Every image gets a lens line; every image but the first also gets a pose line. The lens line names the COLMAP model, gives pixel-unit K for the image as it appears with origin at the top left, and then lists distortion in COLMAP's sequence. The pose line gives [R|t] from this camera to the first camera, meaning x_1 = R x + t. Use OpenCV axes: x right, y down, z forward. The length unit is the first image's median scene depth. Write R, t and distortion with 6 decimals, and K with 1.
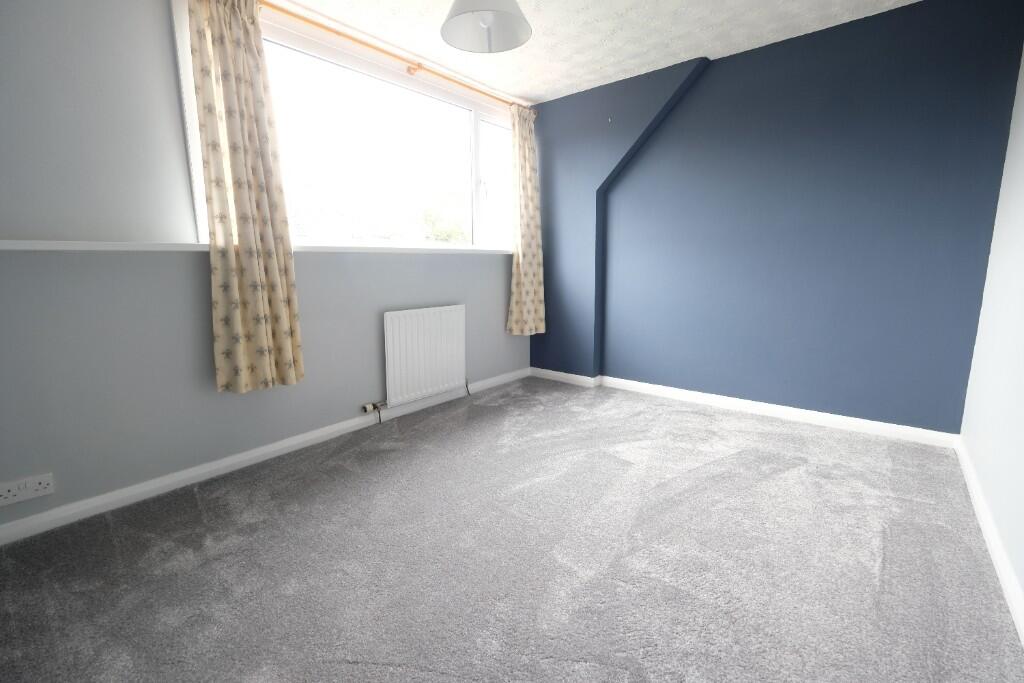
lens RADIAL K [[446.0, 0, 511.8], [0, 446.0, 334.9], [0, 0, 1]] dist [-0.002607, 0.000284]
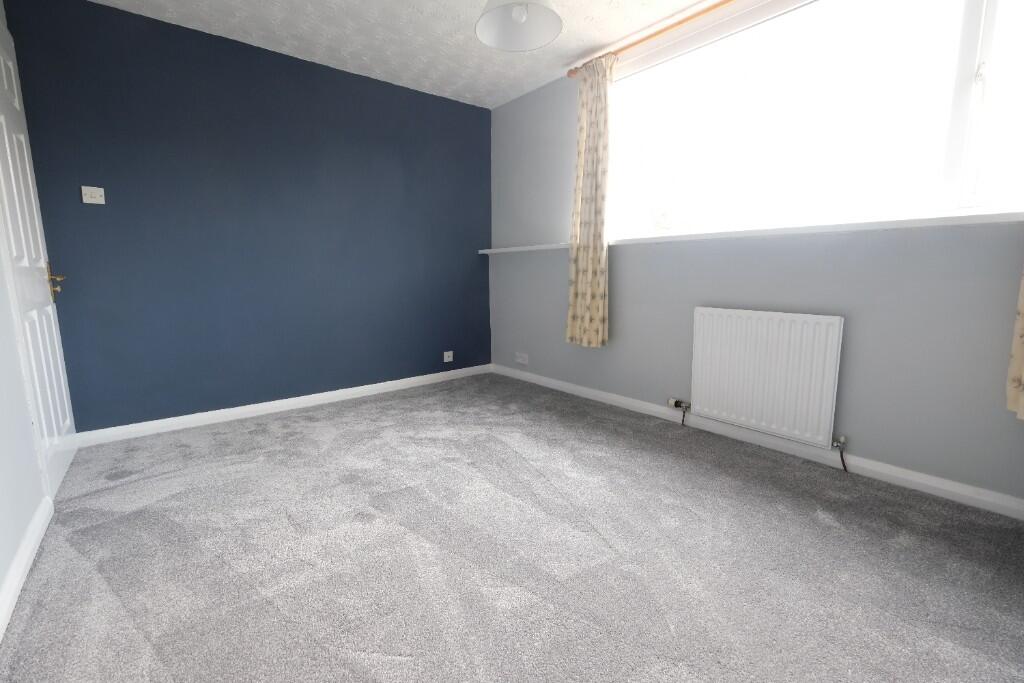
lens RADIAL K [[446.0, 0, 511.8], [0, 446.0, 334.9], [0, 0, 1]] dist [-0.002607, 0.000284]
pose [[-0.178695, 0.163083, -0.970295, 0.698524], [-0.139490, 0.972008, 0.189060, -0.120352], [0.973967, 0.169130, -0.150944, 0.823616]]
